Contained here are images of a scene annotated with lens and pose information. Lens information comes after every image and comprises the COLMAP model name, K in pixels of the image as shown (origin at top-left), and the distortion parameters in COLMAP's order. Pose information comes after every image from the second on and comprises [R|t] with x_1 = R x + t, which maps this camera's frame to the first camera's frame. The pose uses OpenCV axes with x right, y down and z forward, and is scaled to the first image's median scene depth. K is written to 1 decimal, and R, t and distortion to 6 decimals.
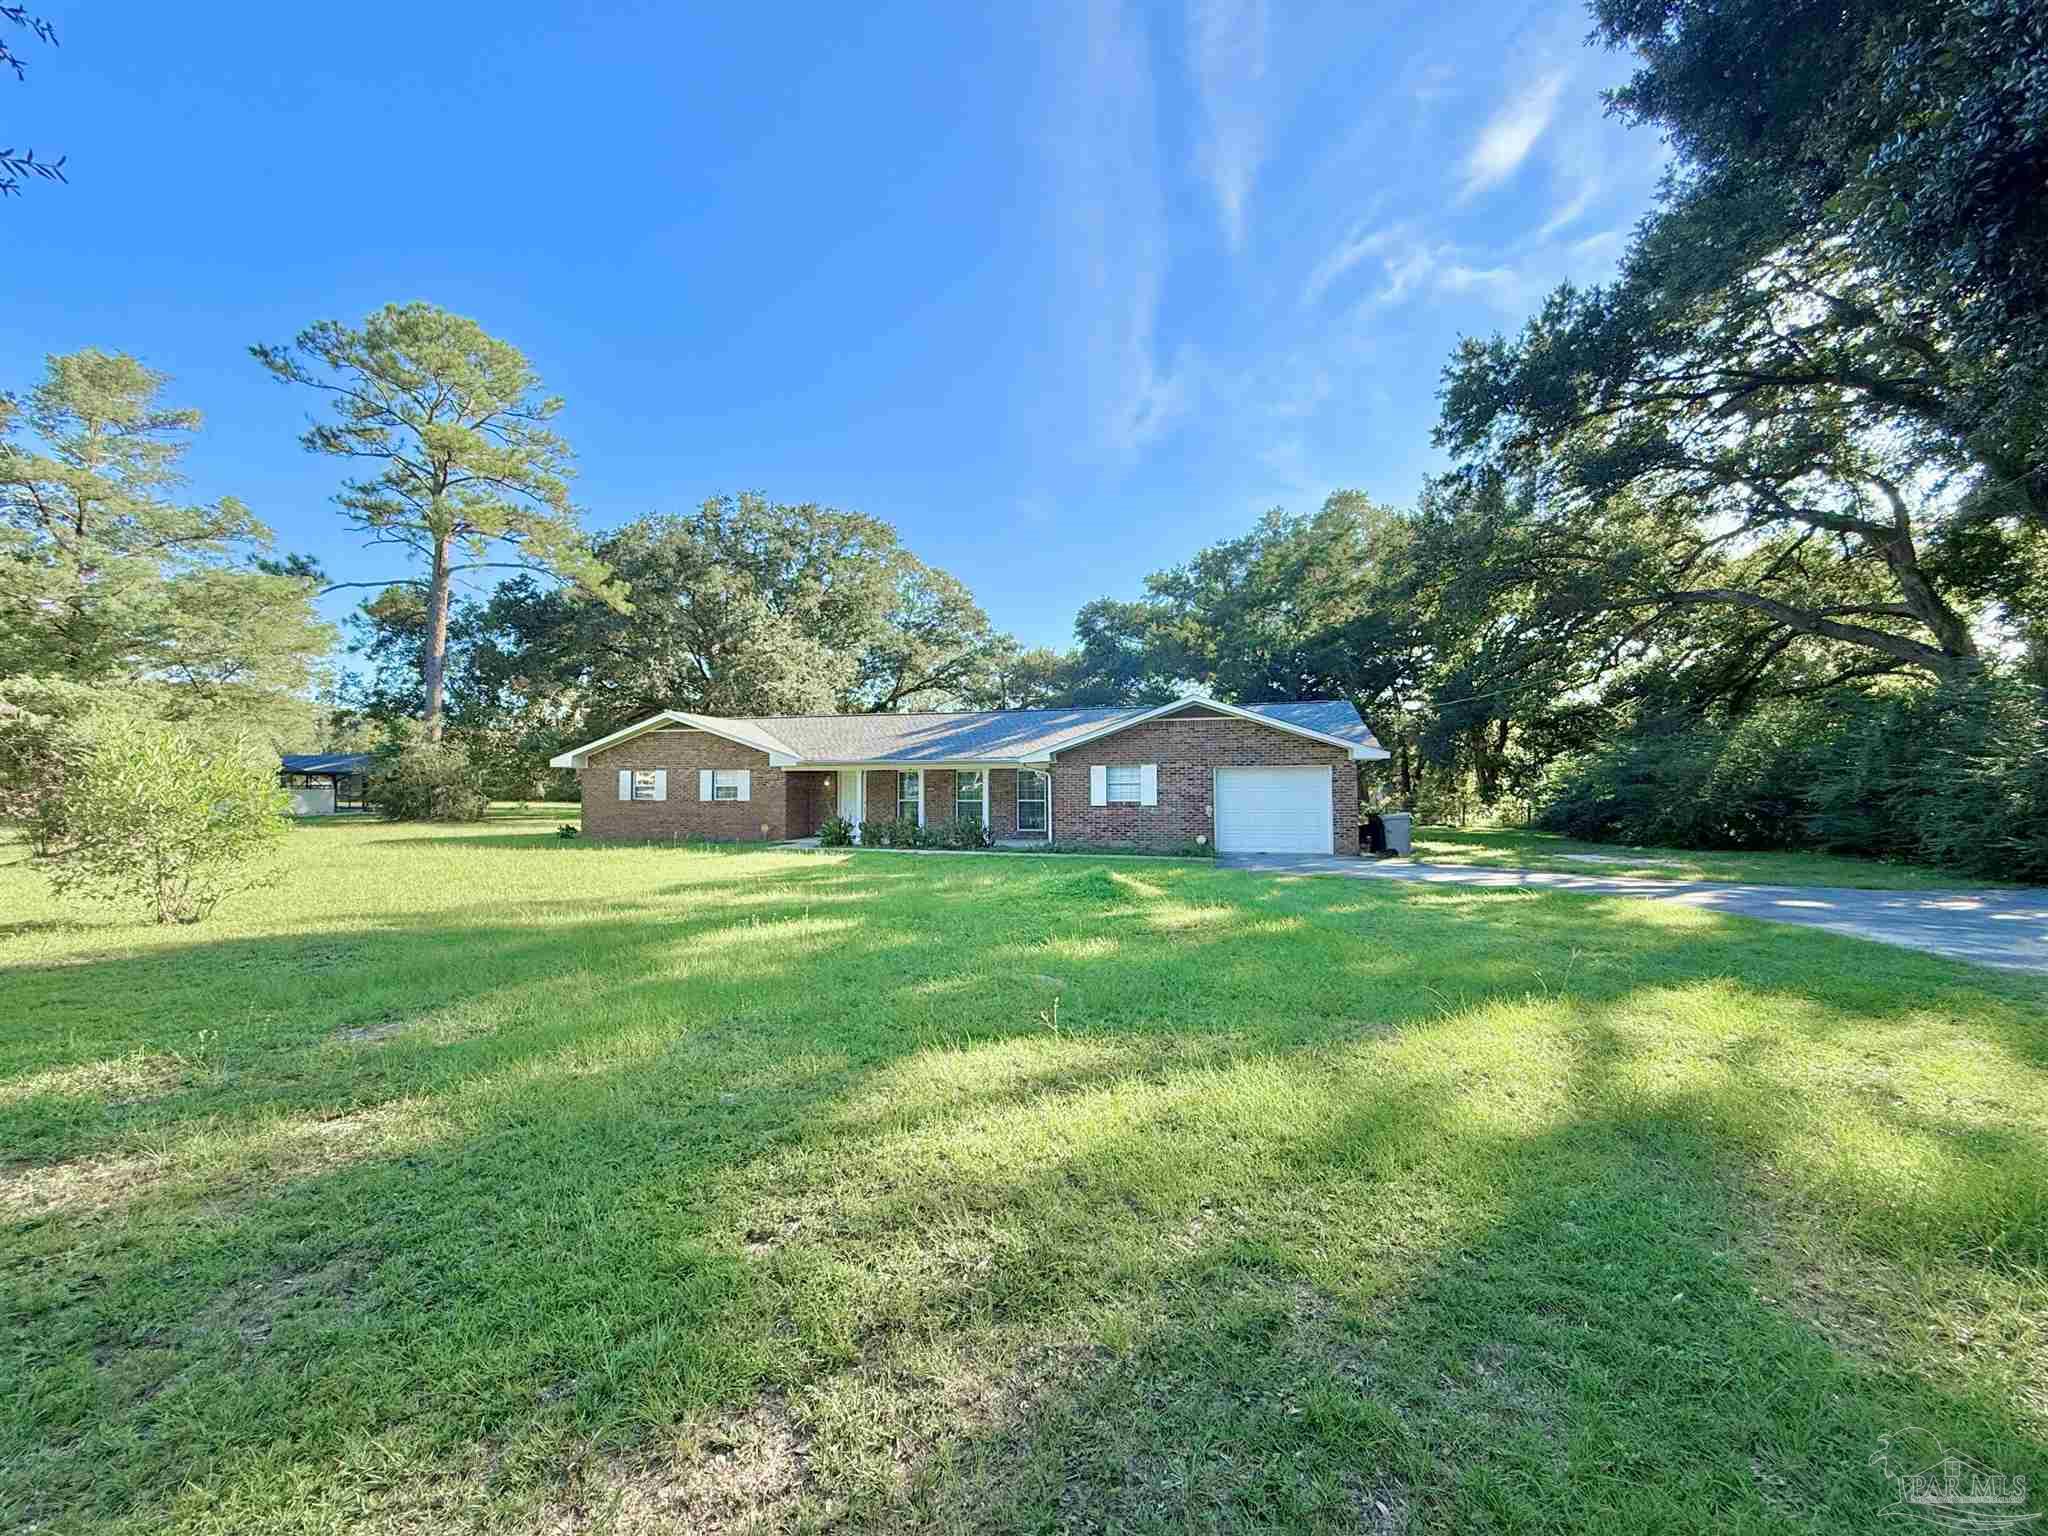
lens RADIAL K [[818.2, 0, 1024.2], [0, 818.2, 760.6], [0, 0, 1]] dist [0.000660, 0.000368]
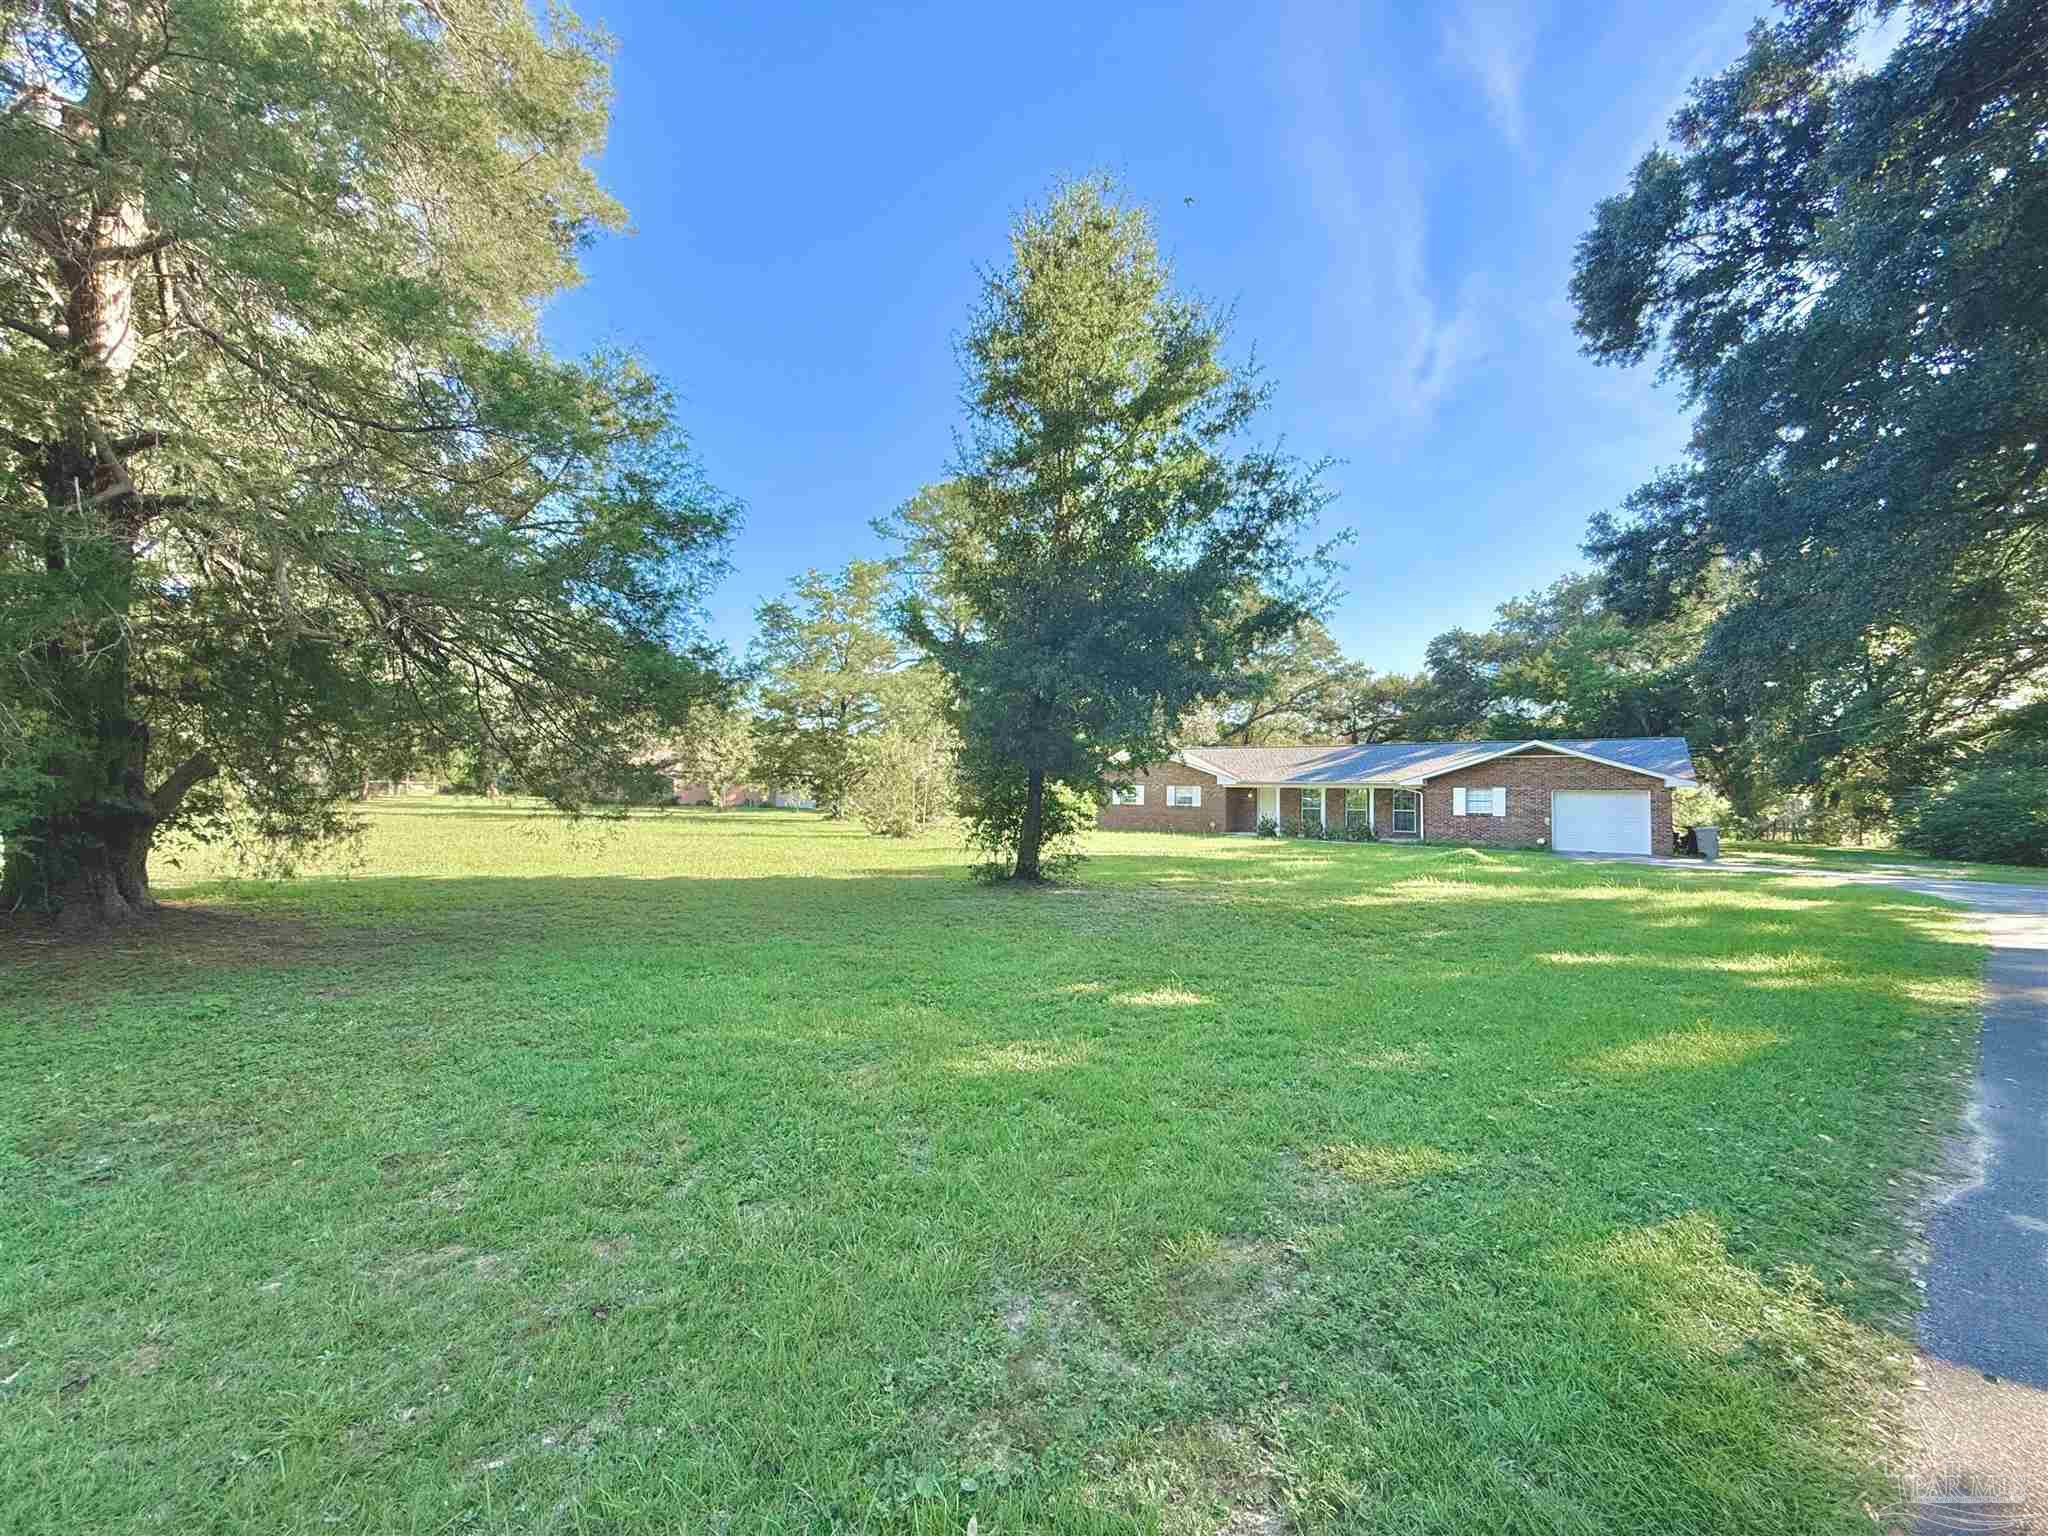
lens RADIAL K [[818.2, 0, 1018.6], [0, 818.2, 773.3], [0, 0, 1]] dist [0.000660, 0.000368]
pose [[0.928007, 0.006271, -0.372511, -0.095584], [-0.002446, 0.999939, 0.010739, -0.033845], [0.372556, -0.009055, 0.927966, -0.645770]]
